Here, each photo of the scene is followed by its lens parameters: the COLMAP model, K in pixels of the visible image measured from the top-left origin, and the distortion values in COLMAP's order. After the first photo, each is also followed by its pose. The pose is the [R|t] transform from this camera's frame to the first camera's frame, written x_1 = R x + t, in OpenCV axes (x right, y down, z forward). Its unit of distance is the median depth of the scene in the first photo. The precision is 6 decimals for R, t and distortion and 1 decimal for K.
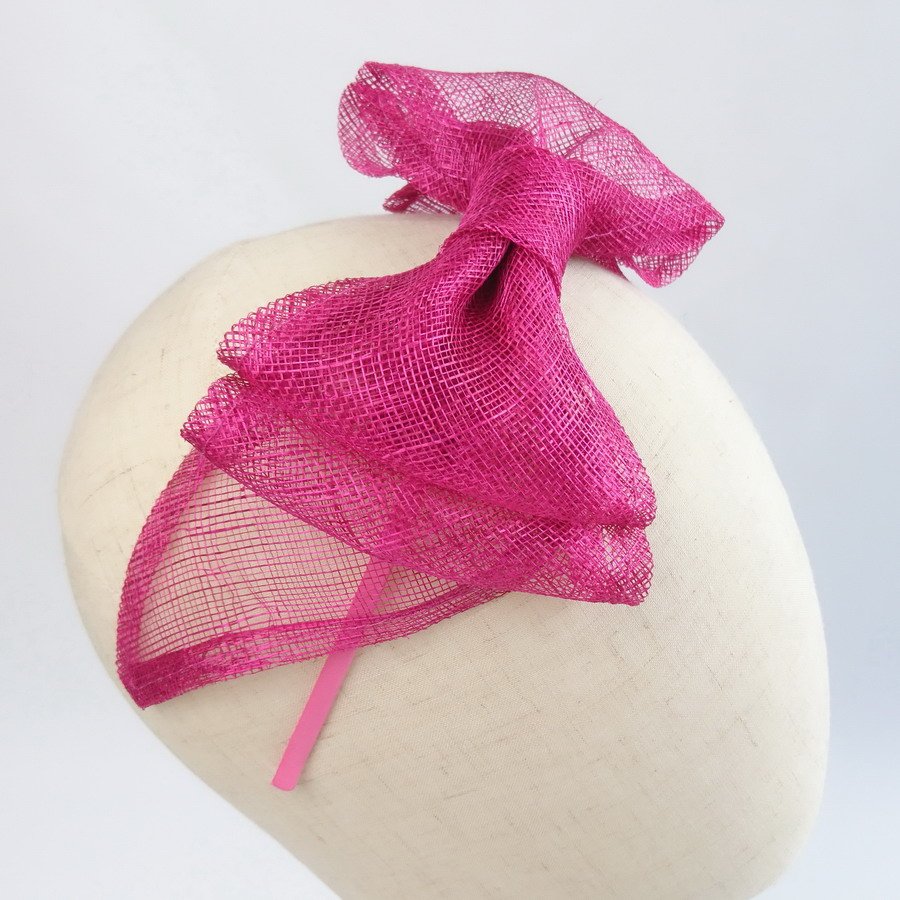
lens RADIAL K [[1320.7, 0, 520.1], [0, 1320.7, 449.7], [0, 0, 1]] dist [0.202699, 0.001288]
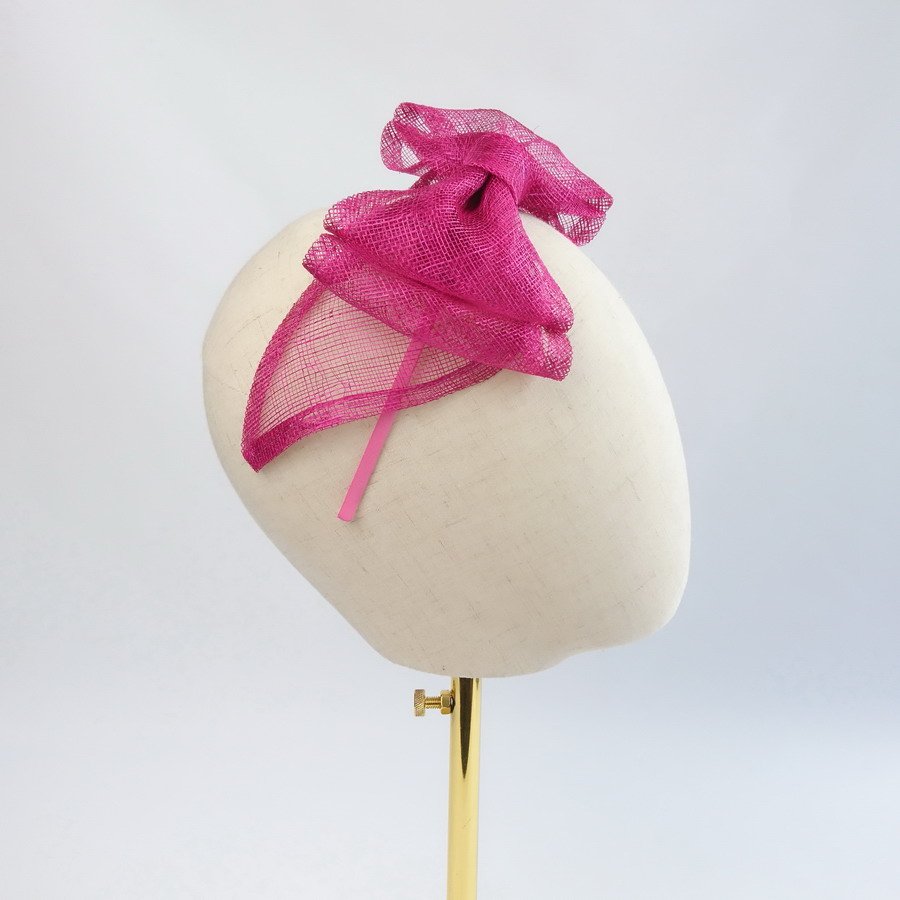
lens RADIAL K [[1320.7, 0, 520.1], [0, 1320.7, 449.7], [0, 0, 1]] dist [0.202699, 0.001288]
pose [[0.998998, 0.000327, 0.044765, -0.041923], [0.010492, 0.970411, -0.241231, 0.595561], [-0.043519, 0.241459, 0.969435, -0.596742]]
